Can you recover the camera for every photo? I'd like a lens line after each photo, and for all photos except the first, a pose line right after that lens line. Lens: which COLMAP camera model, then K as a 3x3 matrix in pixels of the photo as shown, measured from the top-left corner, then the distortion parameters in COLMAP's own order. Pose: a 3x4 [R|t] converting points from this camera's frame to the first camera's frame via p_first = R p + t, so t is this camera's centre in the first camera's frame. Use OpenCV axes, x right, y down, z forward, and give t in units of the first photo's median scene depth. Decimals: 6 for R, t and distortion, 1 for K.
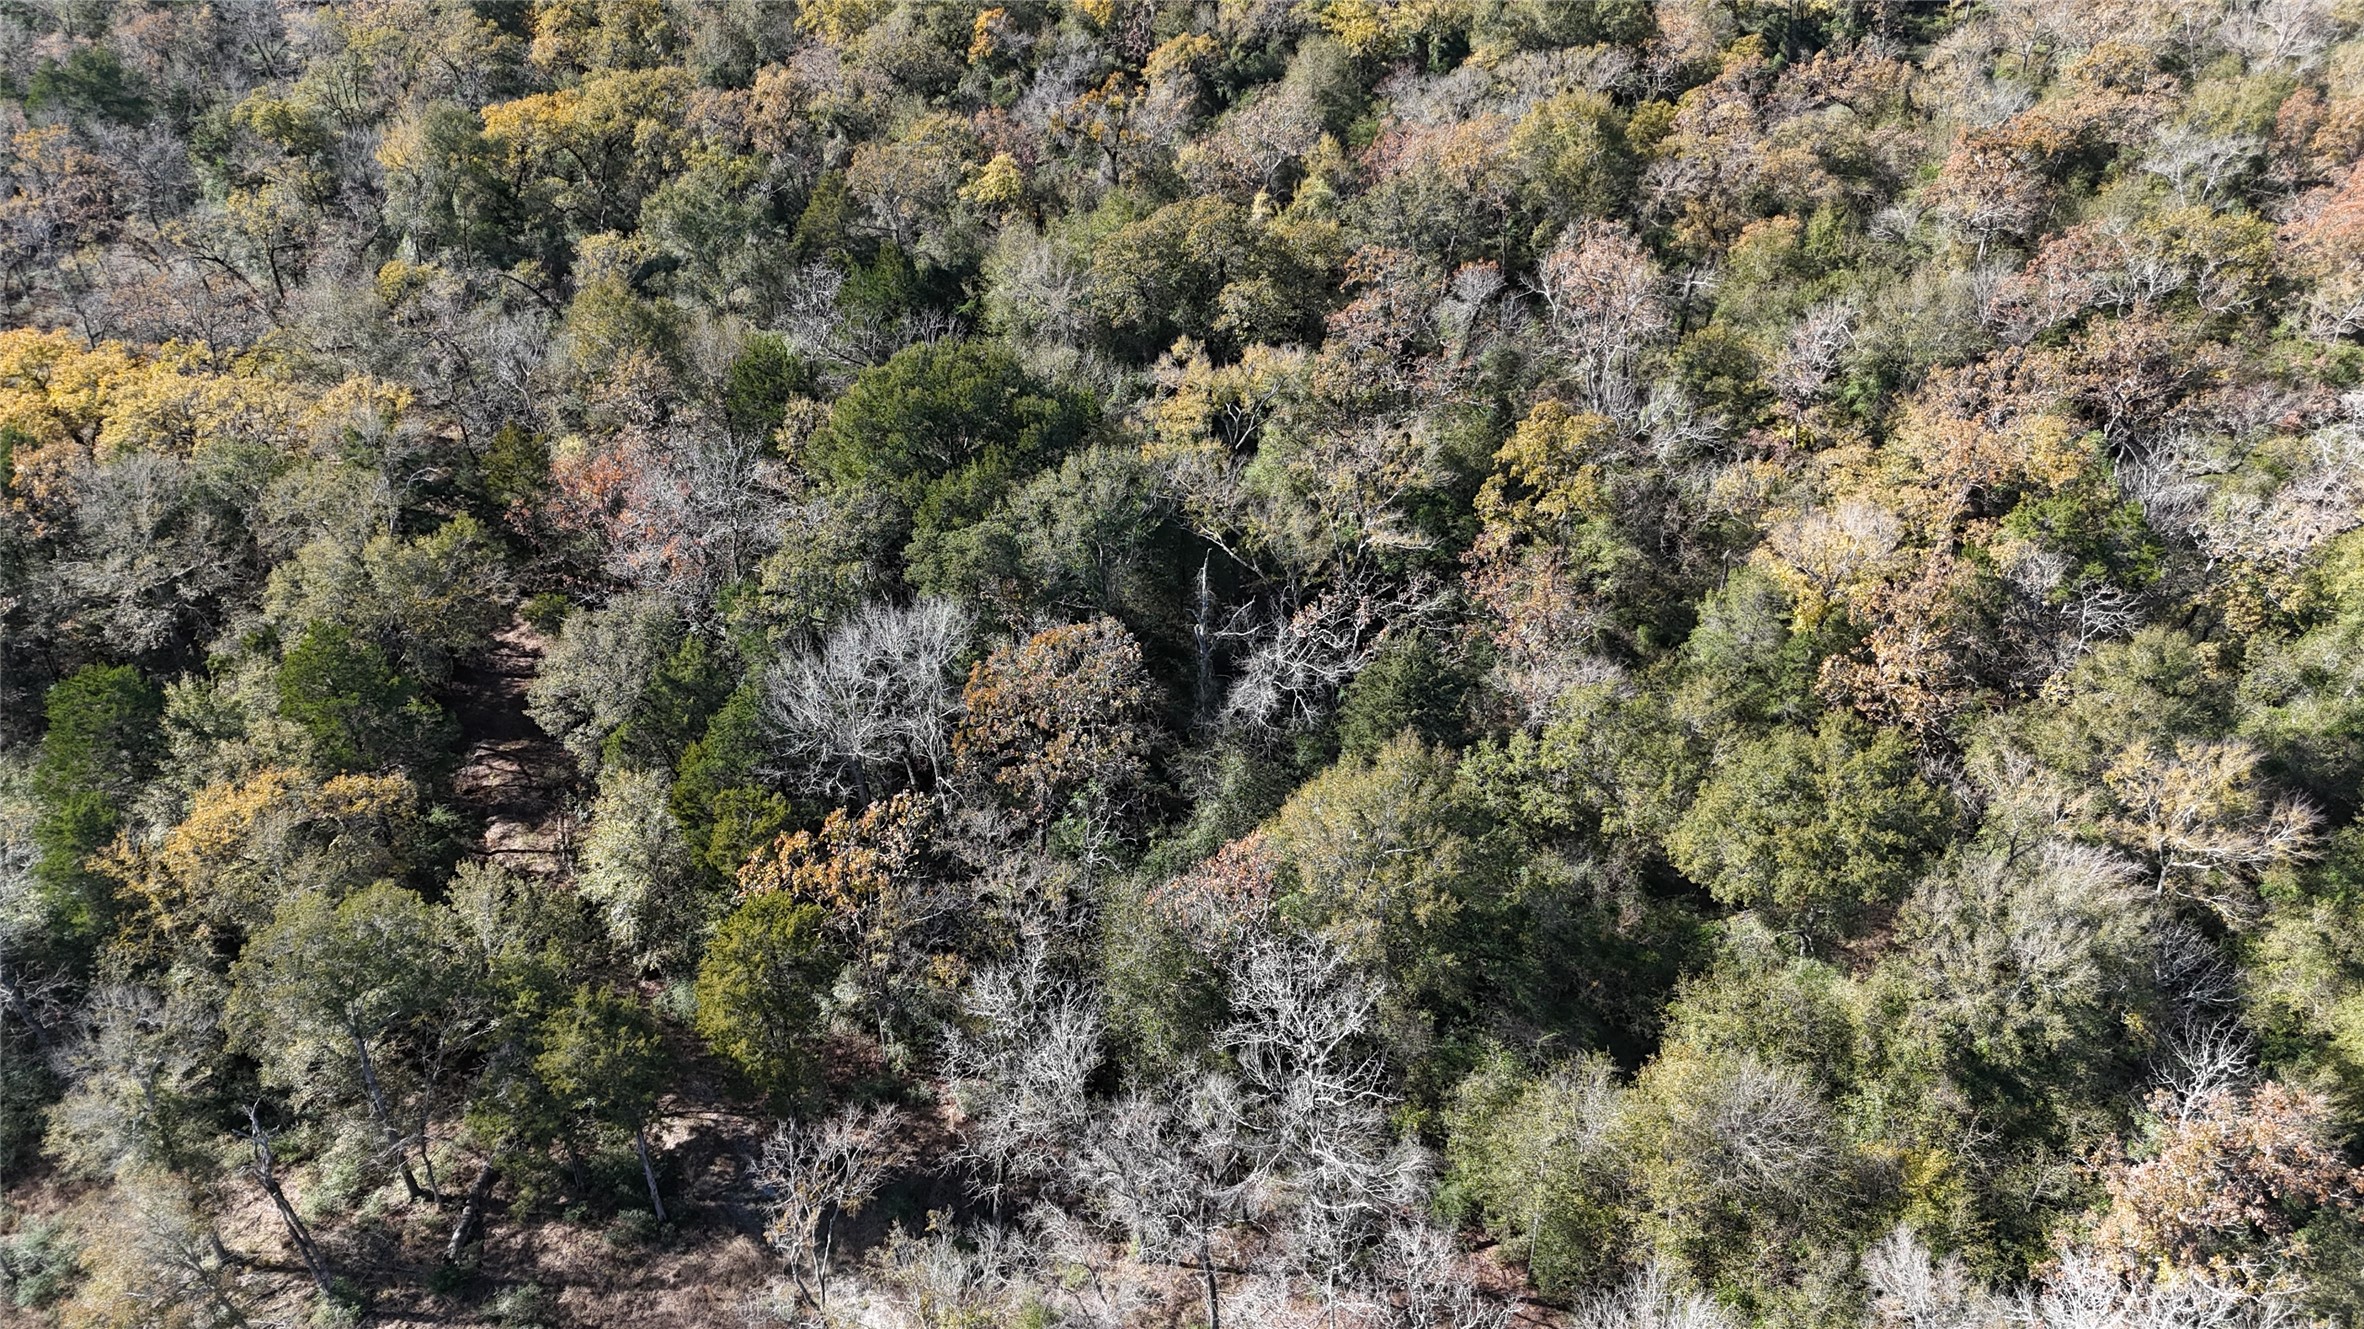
lens RADIAL K [[1749.0, 0, 1187.5], [0, 1749.0, 650.5], [0, 0, 1]] dist [0.079319, -0.084526]
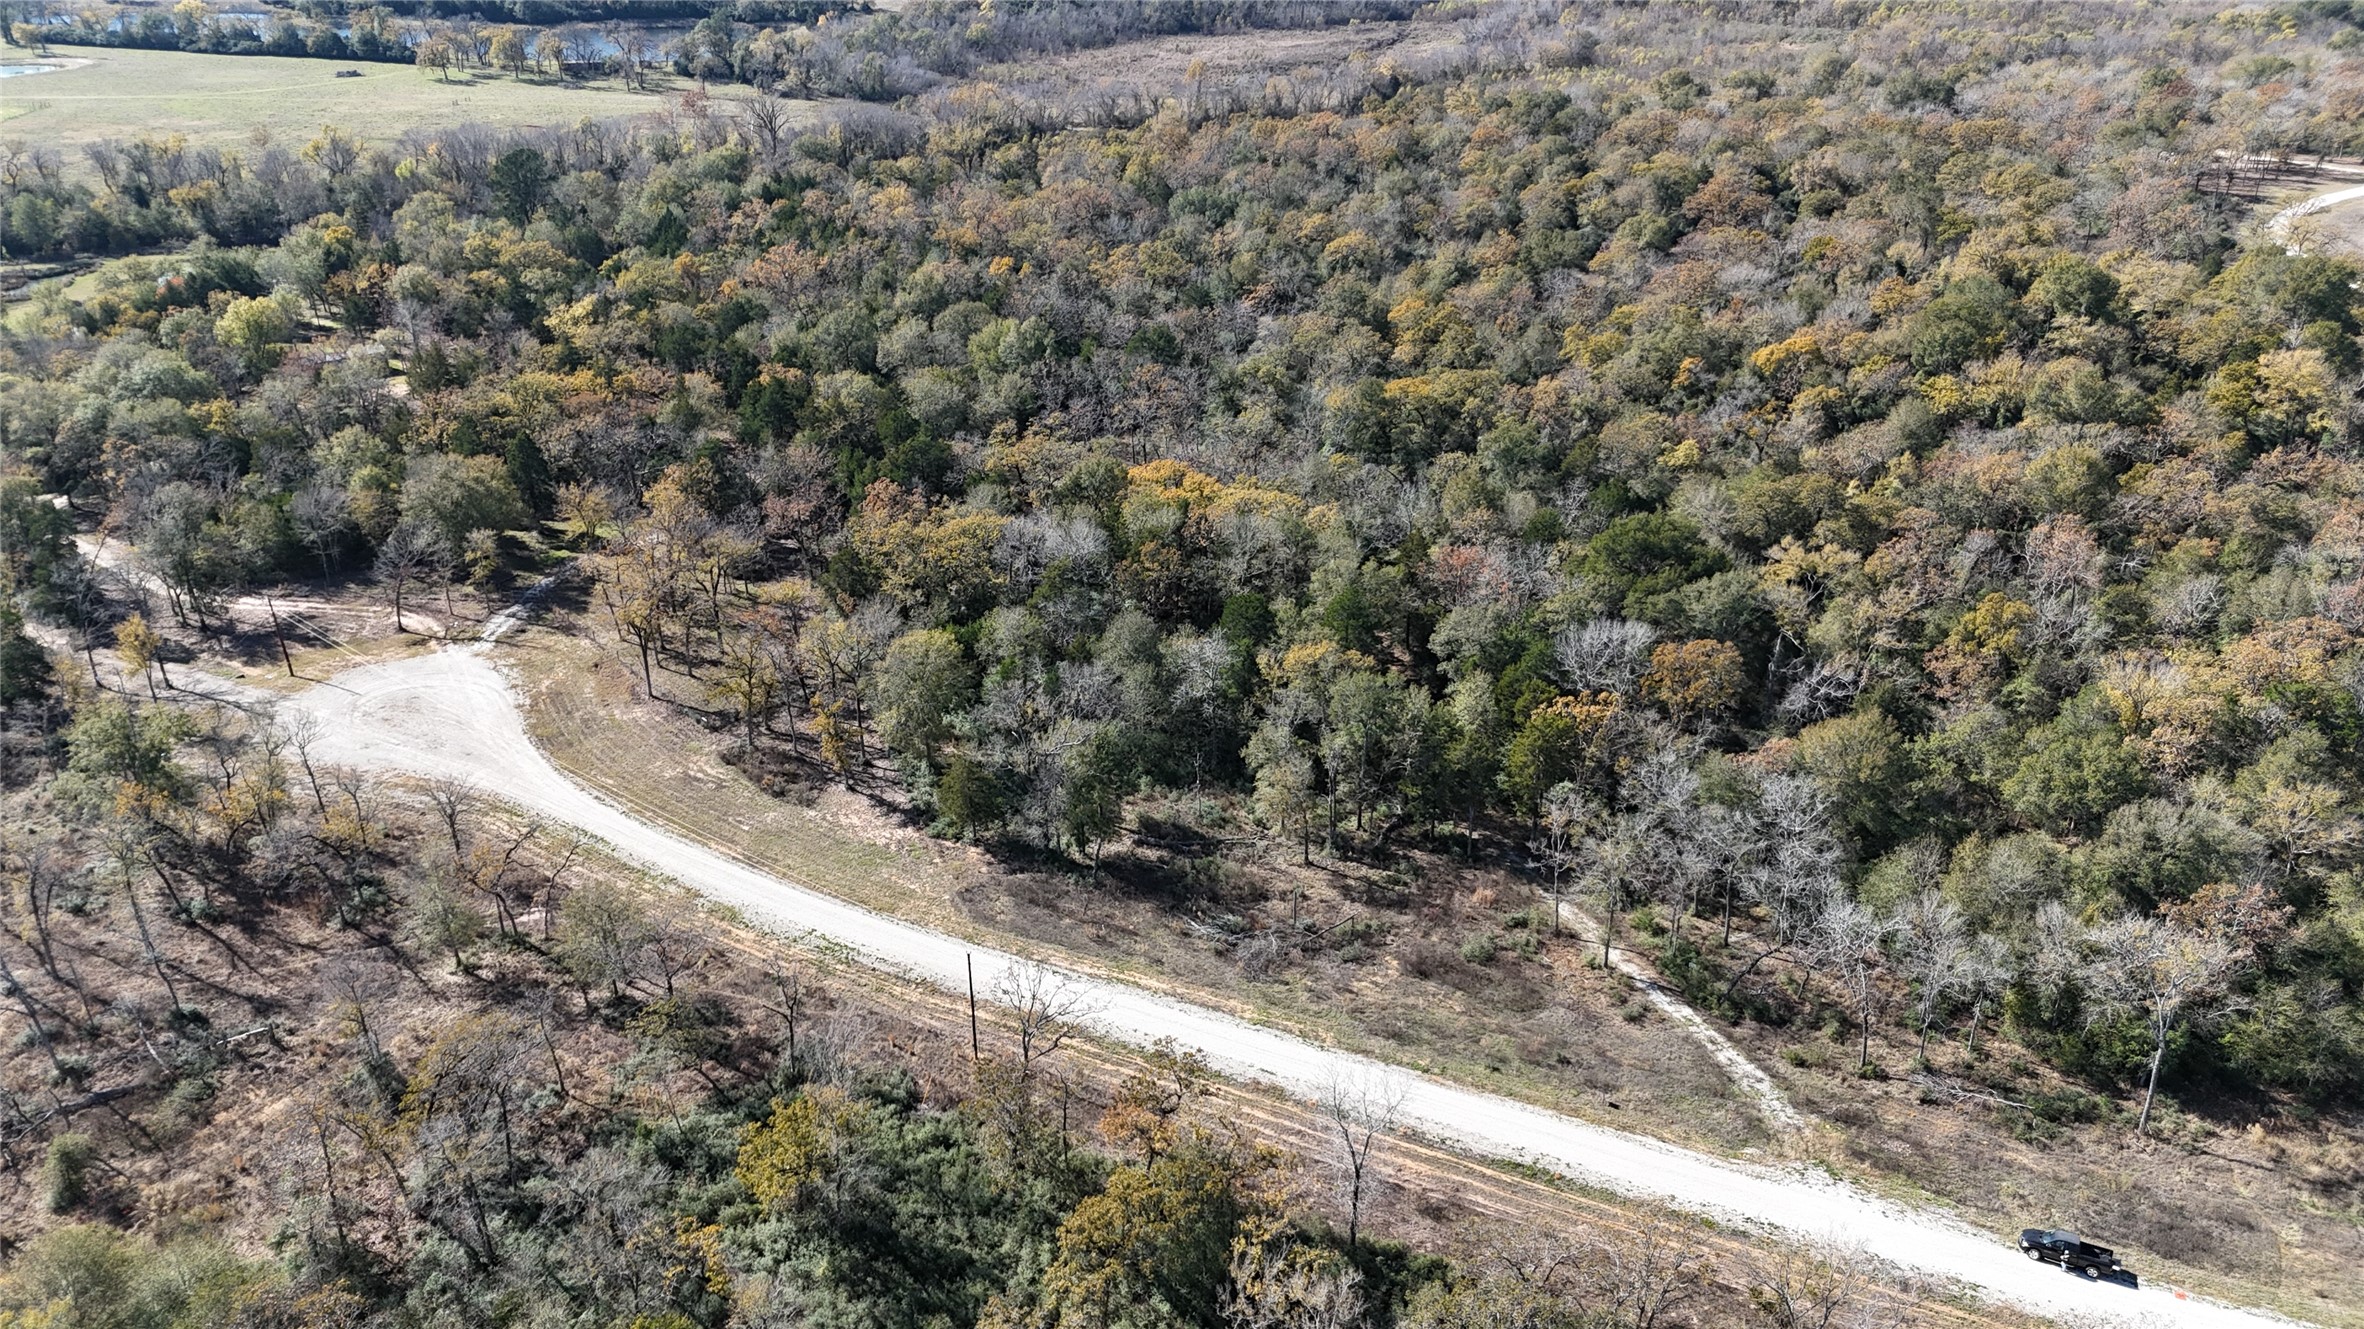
lens RADIAL K [[1739.1, 0, 1185.5], [0, 1739.1, 656.6], [0, 0, 1]] dist [0.074974, -0.080548]
pose [[0.931734, 0.168273, -0.321802, 0.020960], [-0.221702, 0.965432, -0.137075, 0.324115], [0.287612, 0.199062, 0.936832, -0.838717]]
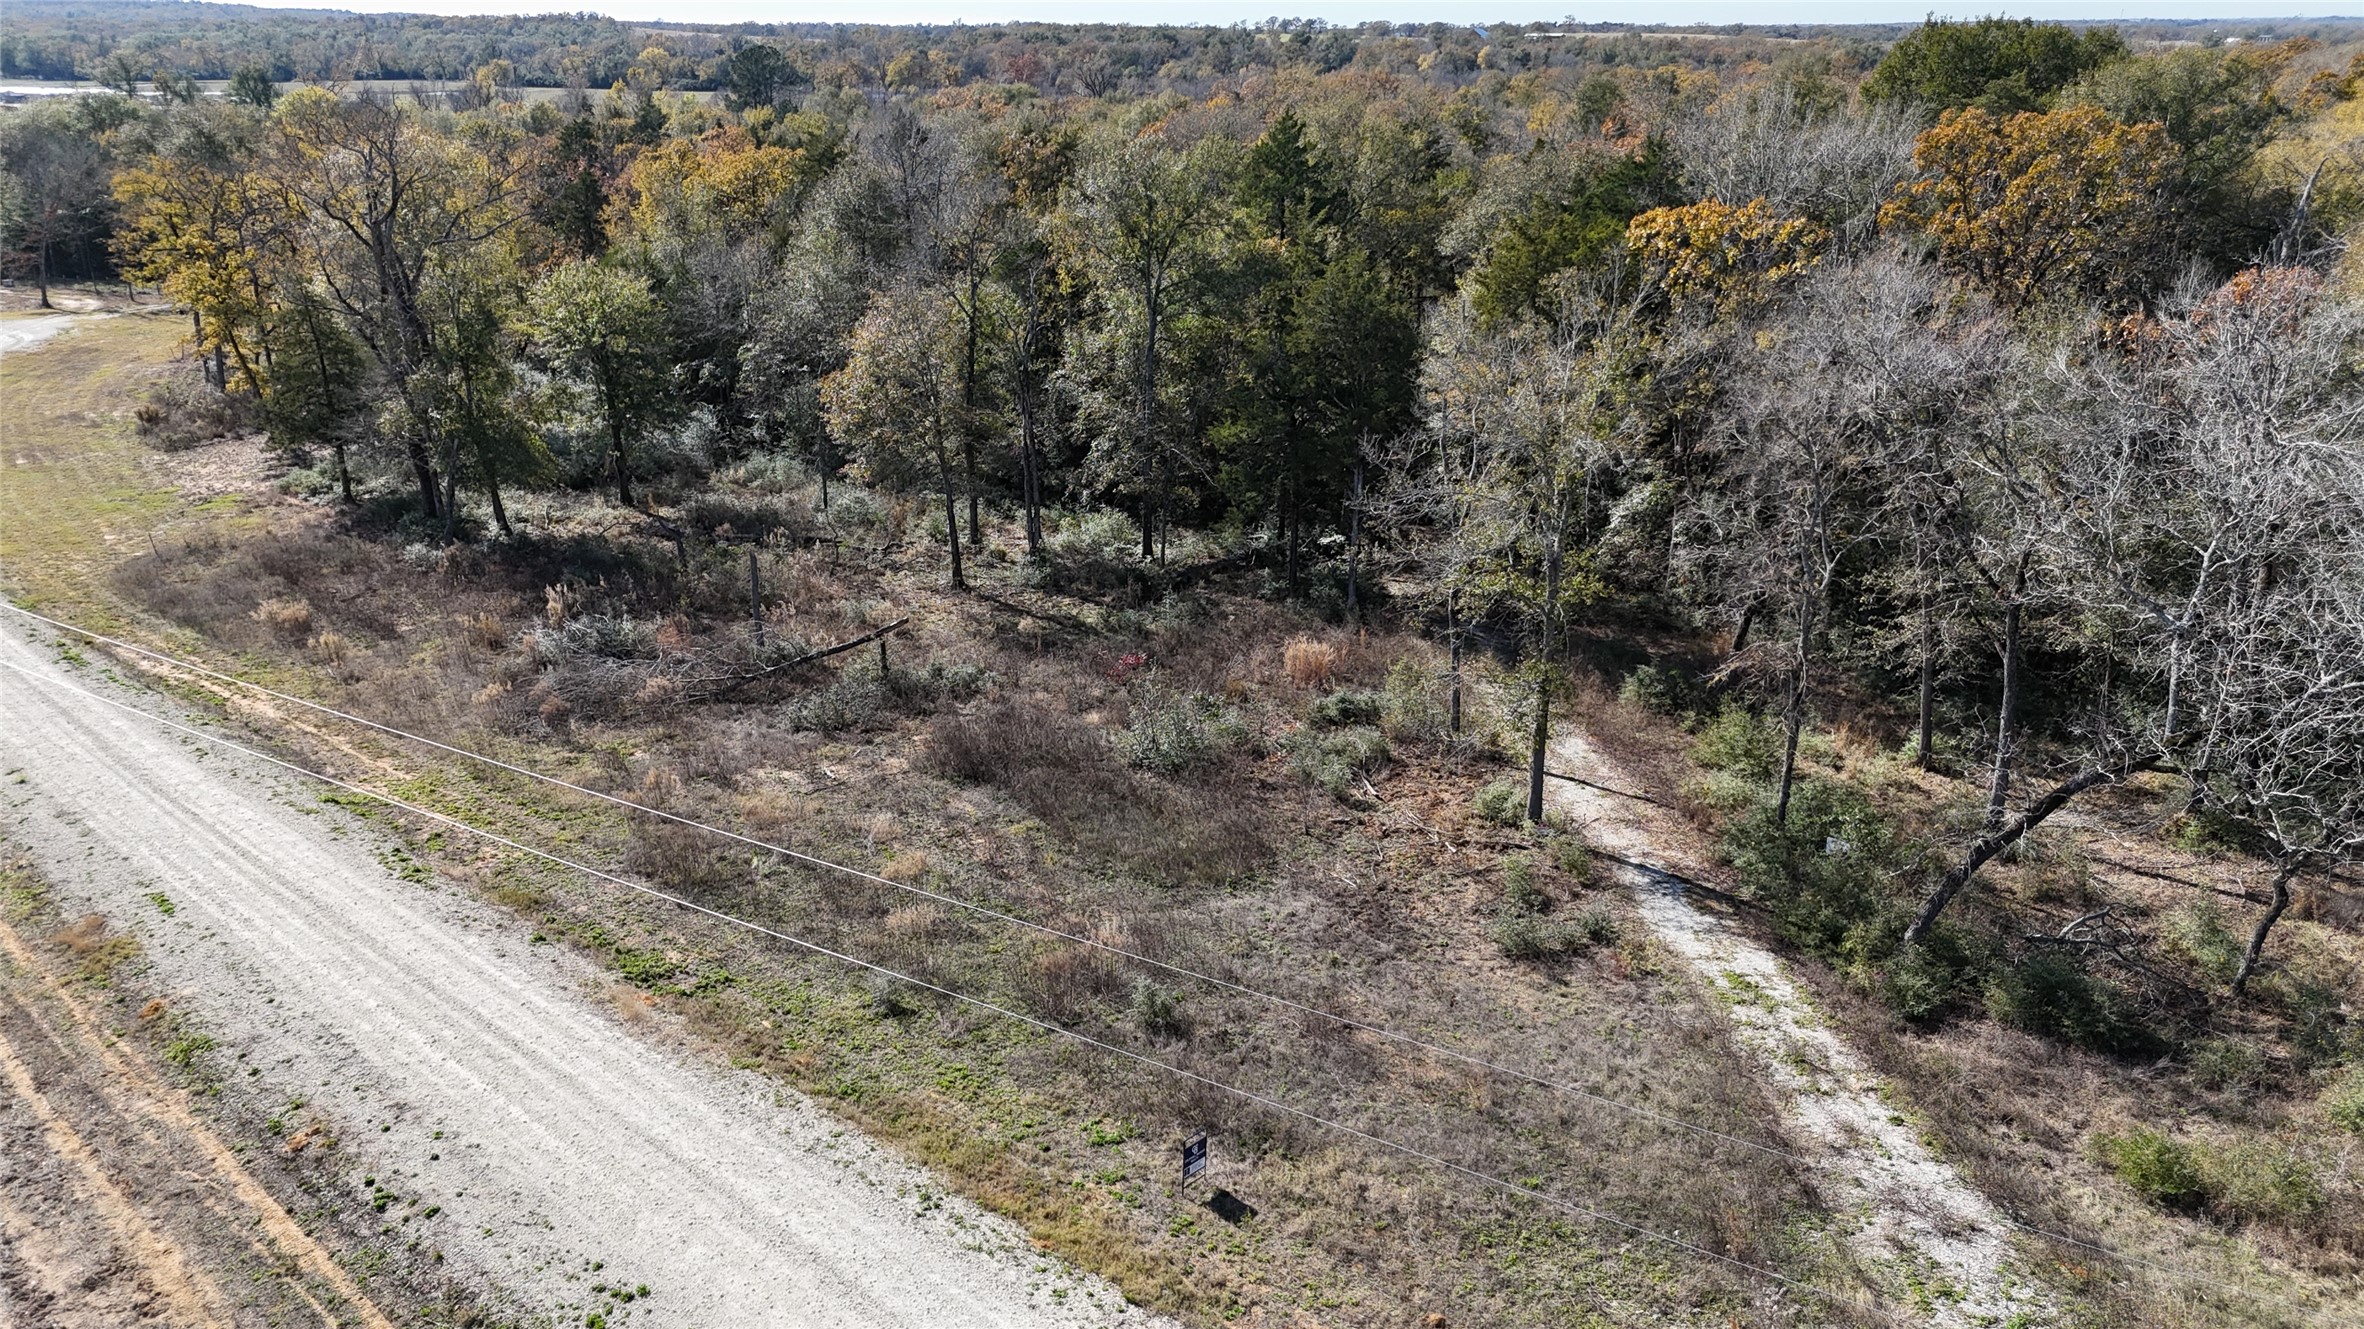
lens RADIAL K [[1739.2, 0, 1187.3], [0, 1739.2, 653.3], [0, 0, 1]] dist [0.060721, -0.057273]
pose [[0.783537, 0.213355, -0.583566, 0.096455], [-0.370614, 0.914312, -0.163334, 0.360406], [0.498713, 0.344256, 0.795470, 0.211738]]
